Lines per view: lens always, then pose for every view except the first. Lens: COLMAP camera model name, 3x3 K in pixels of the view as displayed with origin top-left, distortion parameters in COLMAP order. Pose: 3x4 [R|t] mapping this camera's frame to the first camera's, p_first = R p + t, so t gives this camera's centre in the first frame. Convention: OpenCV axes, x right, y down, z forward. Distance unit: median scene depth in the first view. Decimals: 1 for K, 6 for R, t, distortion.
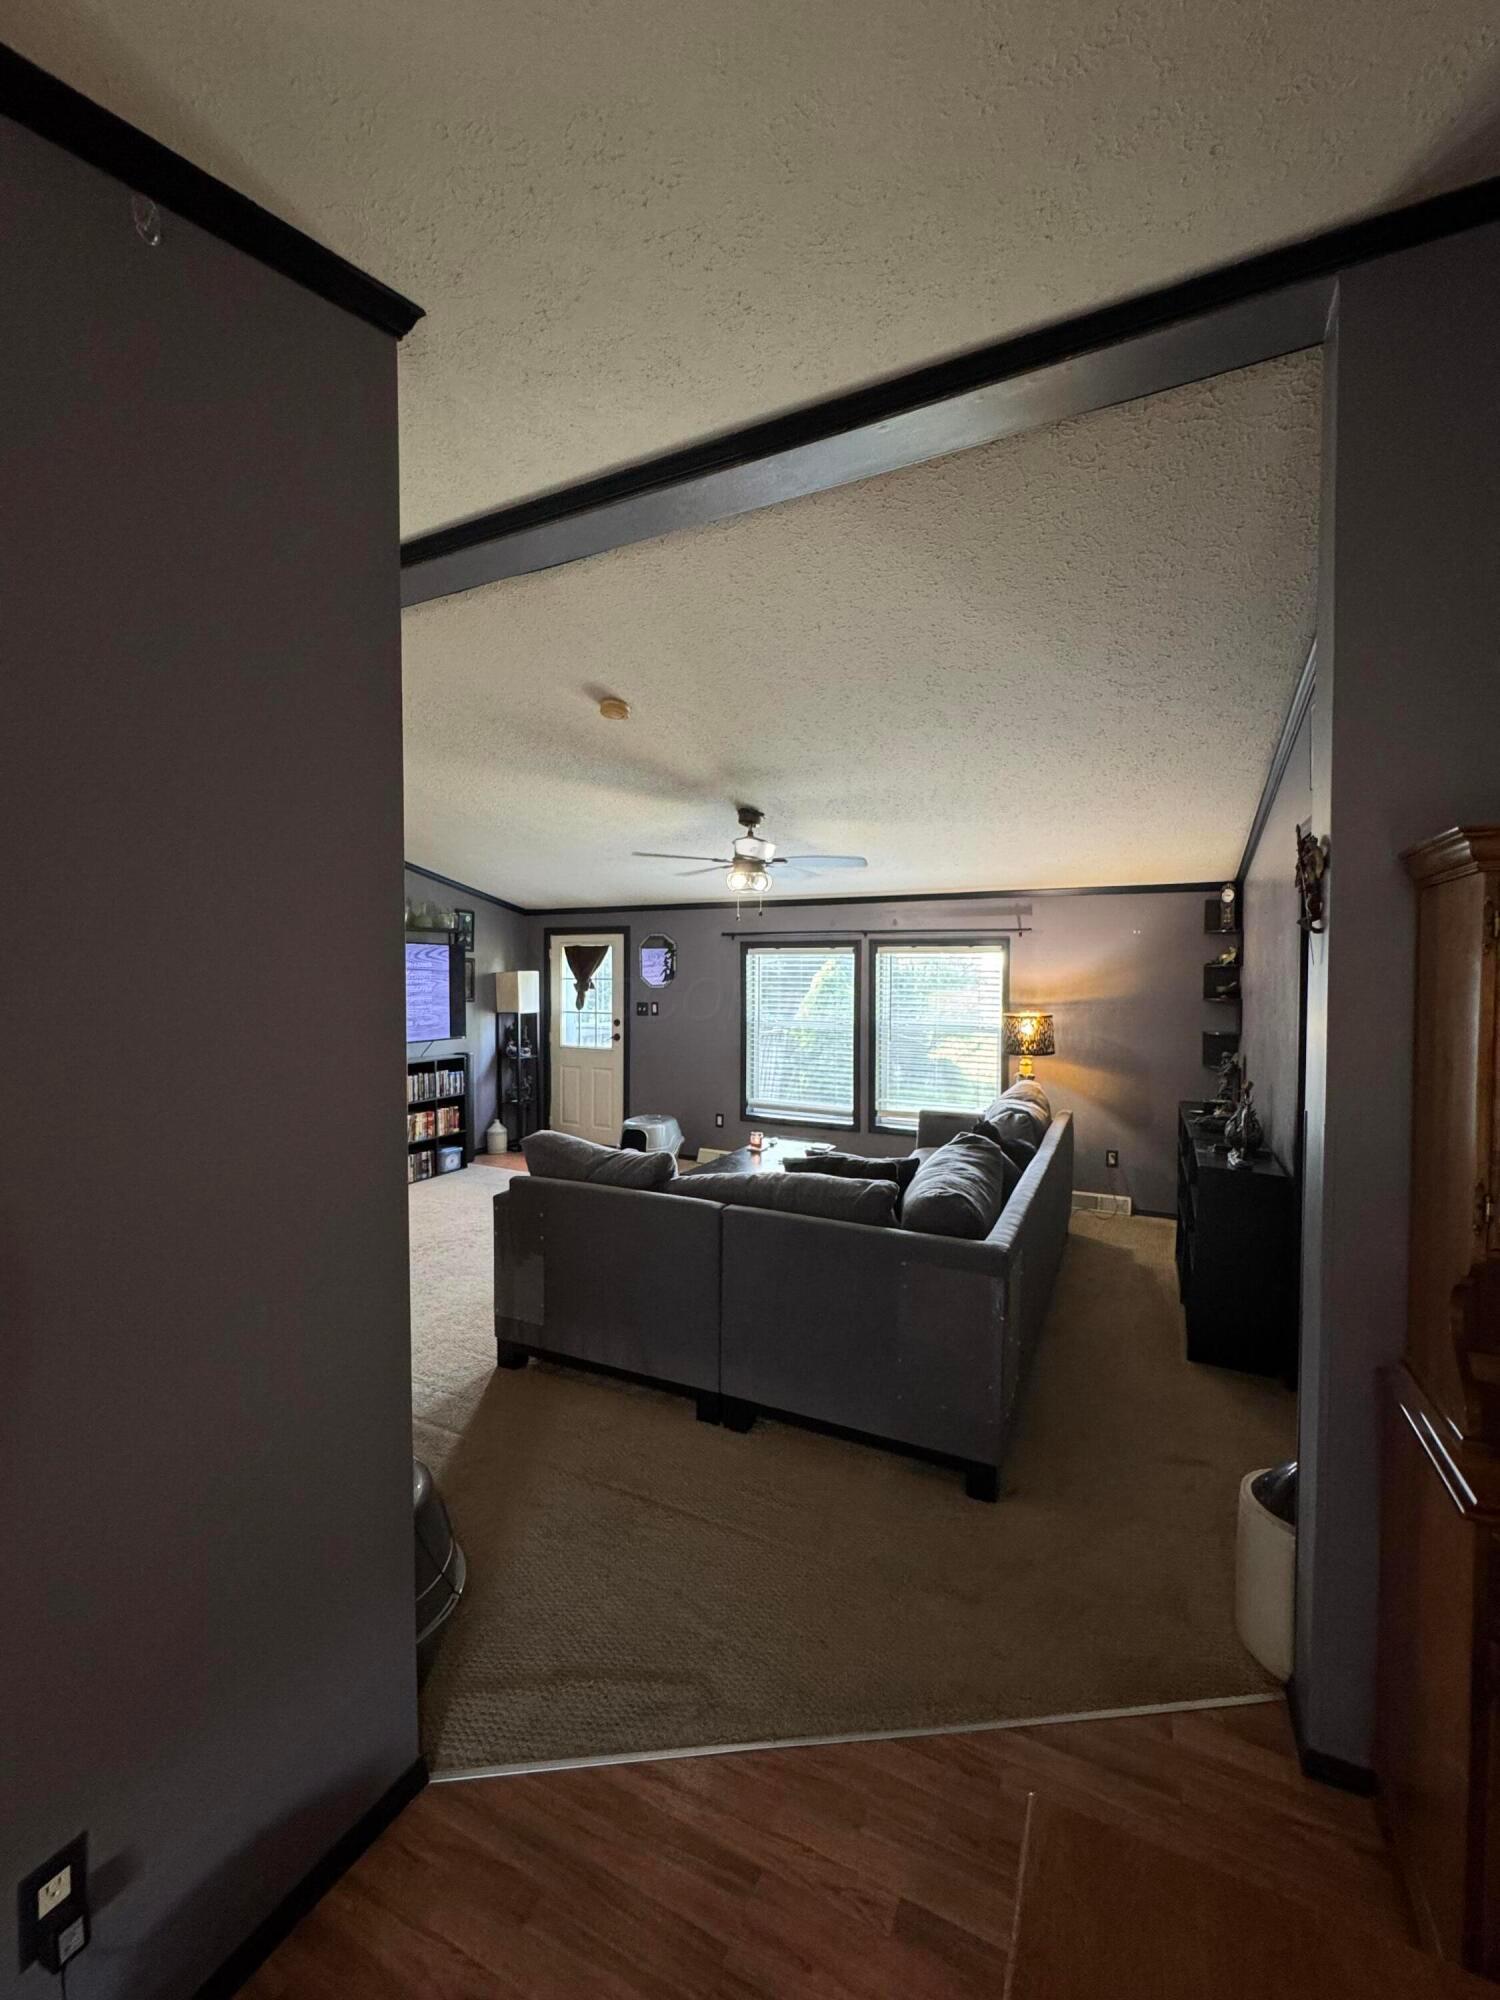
lens RADIAL K [[801.4, 0, 750.4], [0, 801.4, 994.2], [0, 0, 1]] dist [0.000700, 0.000754]
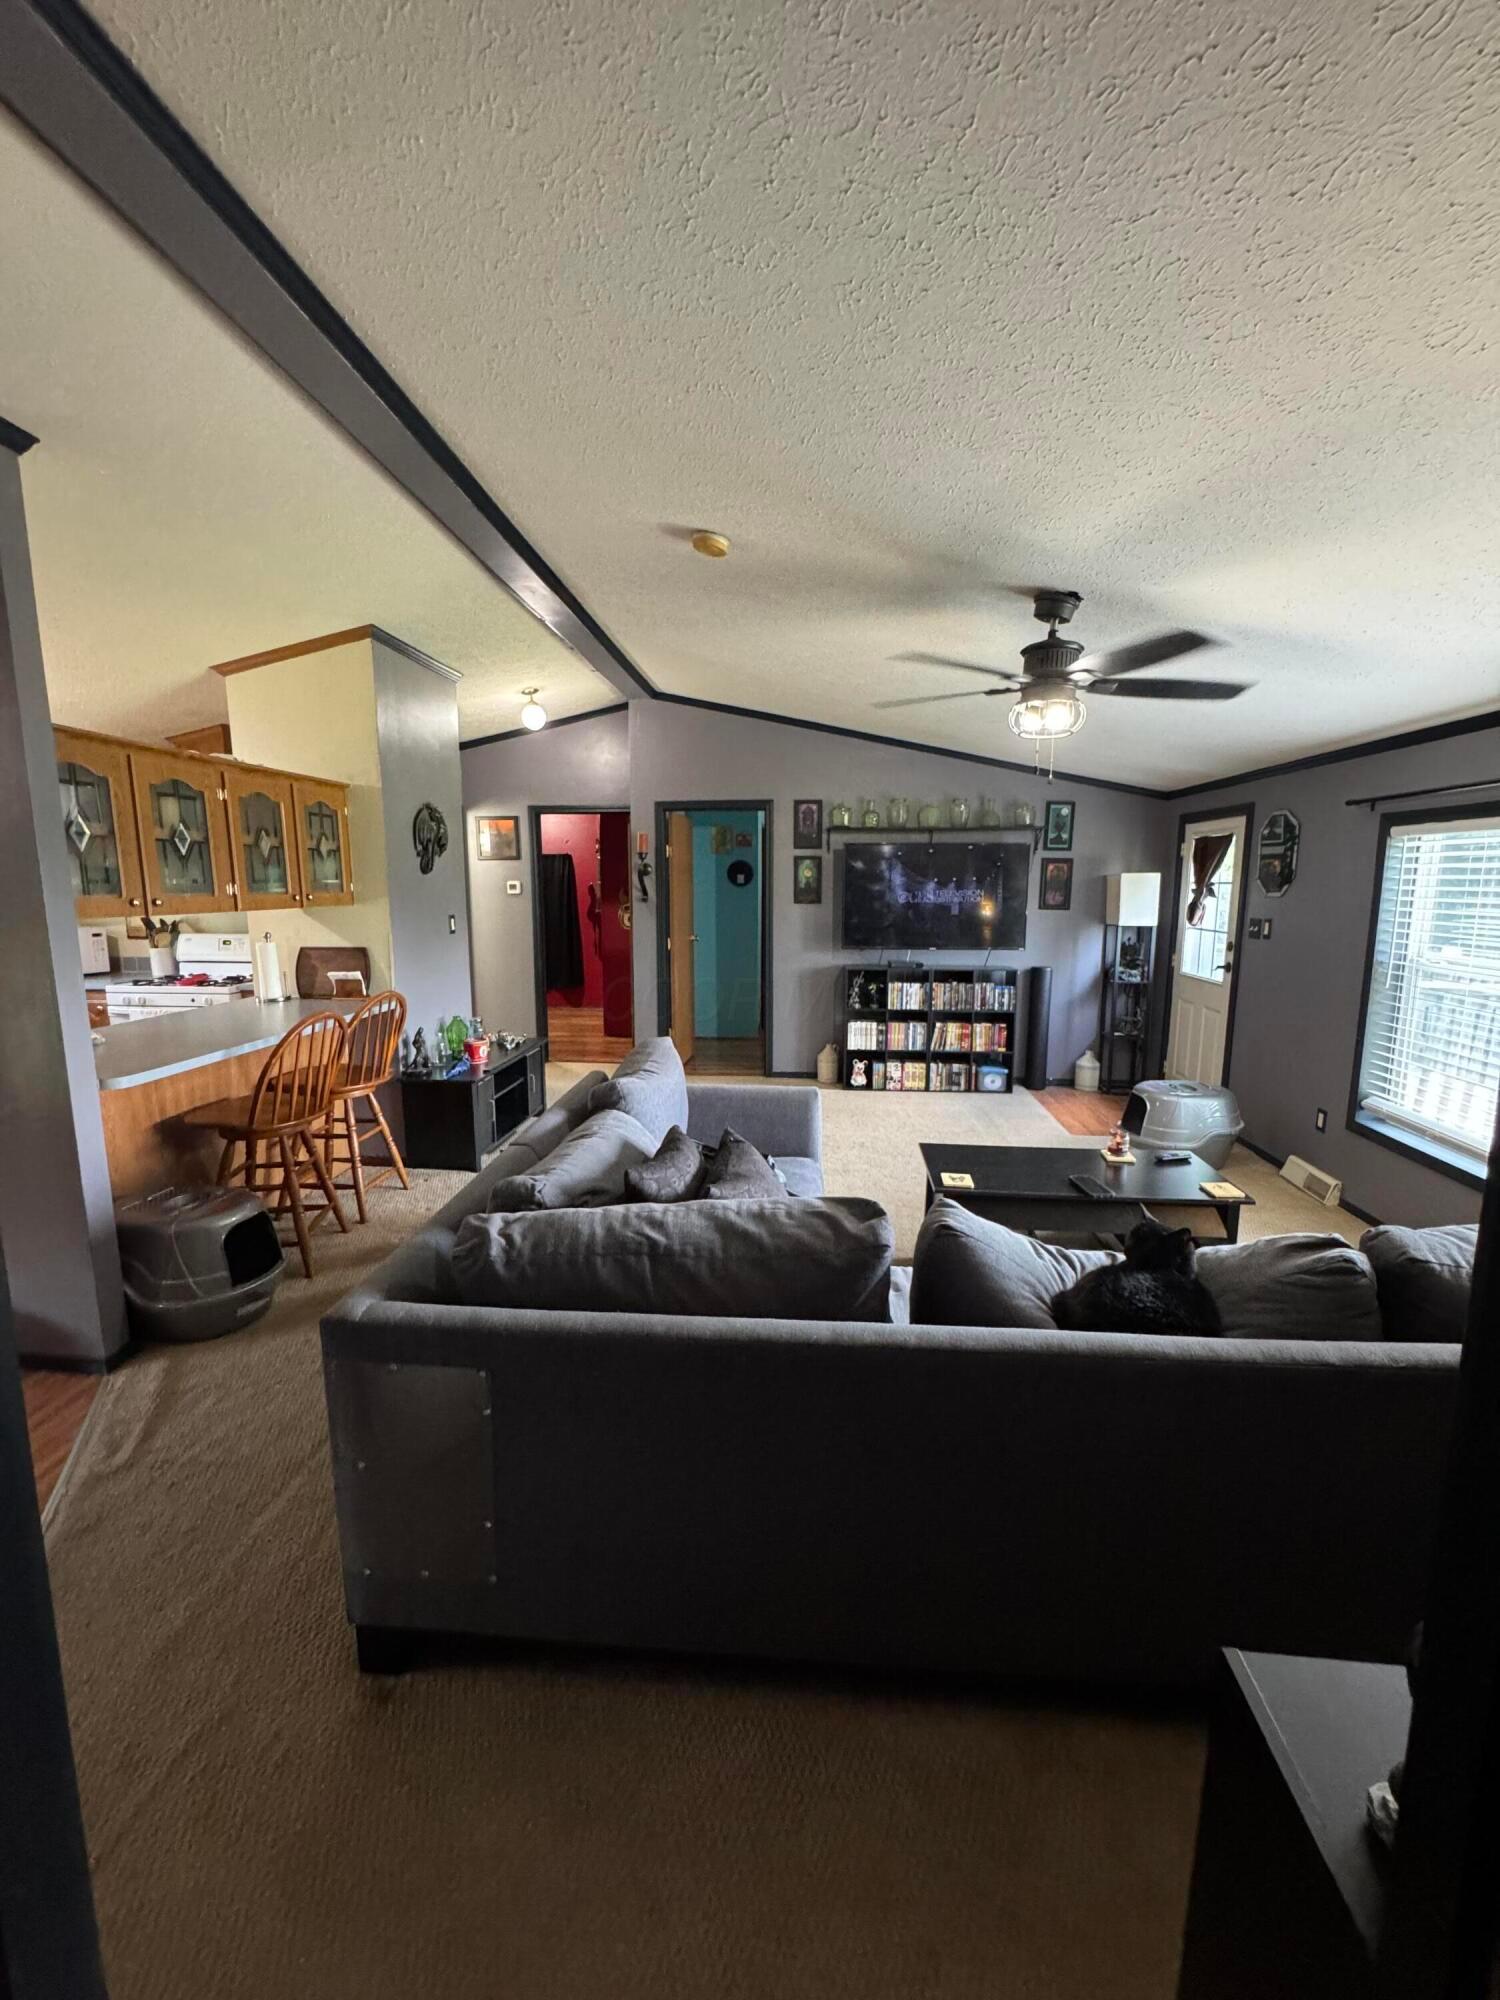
lens RADIAL K [[801.4, 0, 758.4], [0, 801.4, 1002.9], [0, 0, 1]] dist [0.000700, 0.000754]
pose [[0.367005, 0.137351, -0.920023, 0.343827], [-0.018538, 0.989922, 0.140392, -0.006363], [0.930034, -0.034469, 0.365853, 0.384413]]
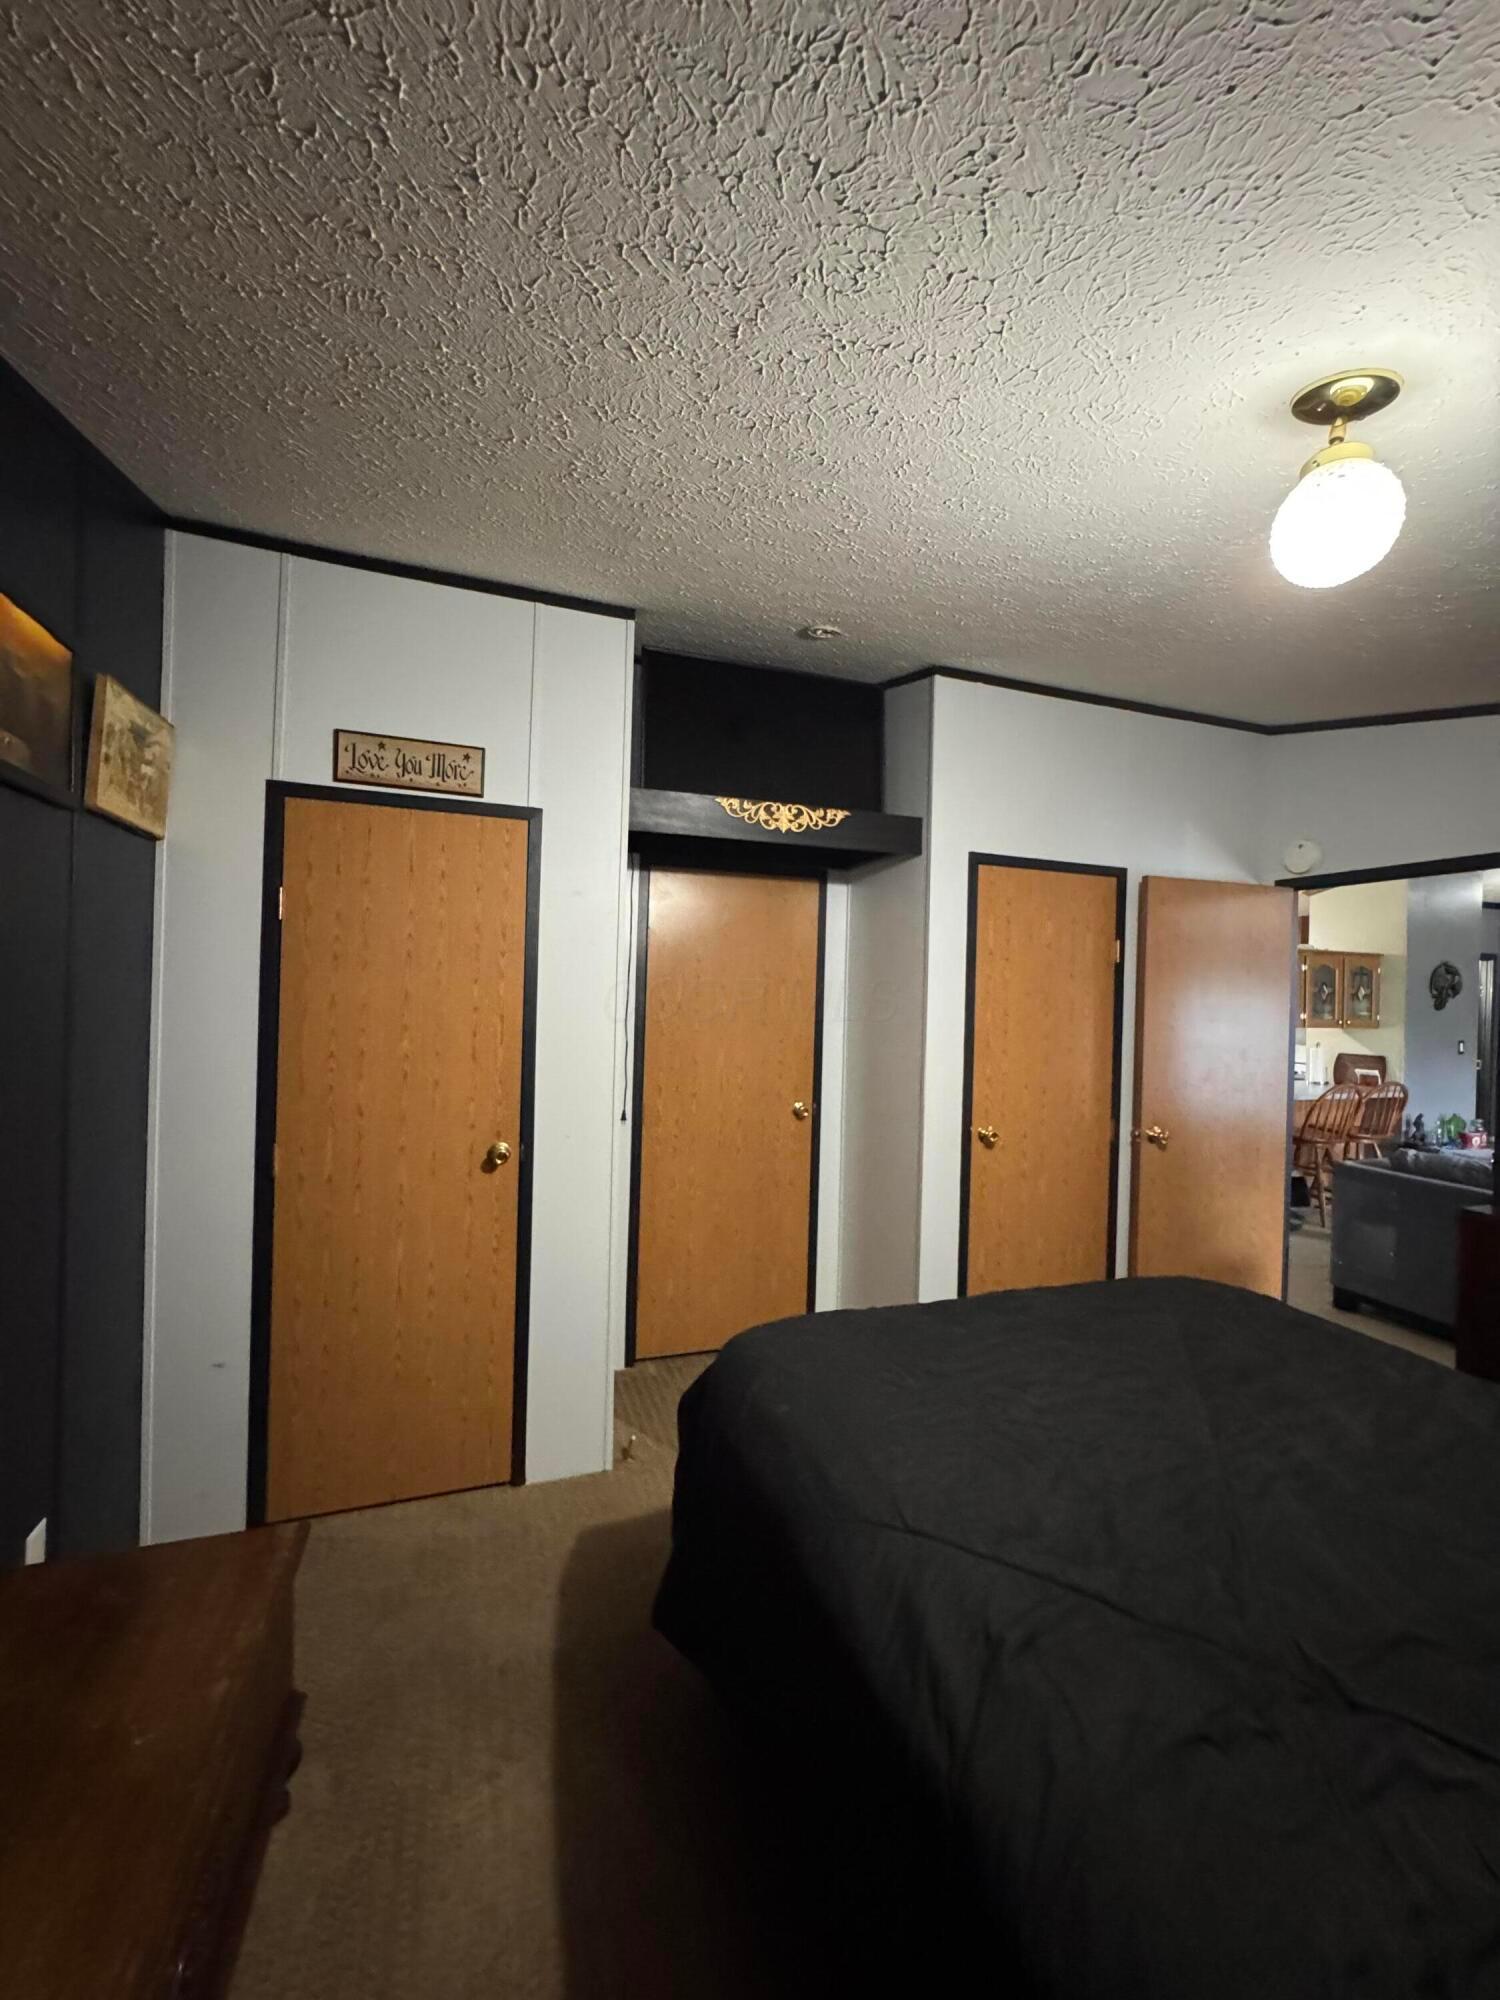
lens RADIAL K [[801.4, 0, 752.4], [0, 801.4, 994.9], [0, 0, 1]] dist [0.000700, 0.000754]
pose [[-0.700662, -0.025164, -0.713050, 0.801378], [-0.042438, 0.999078, 0.006442, -0.003949], [0.712230, 0.034774, -0.701084, 0.451649]]
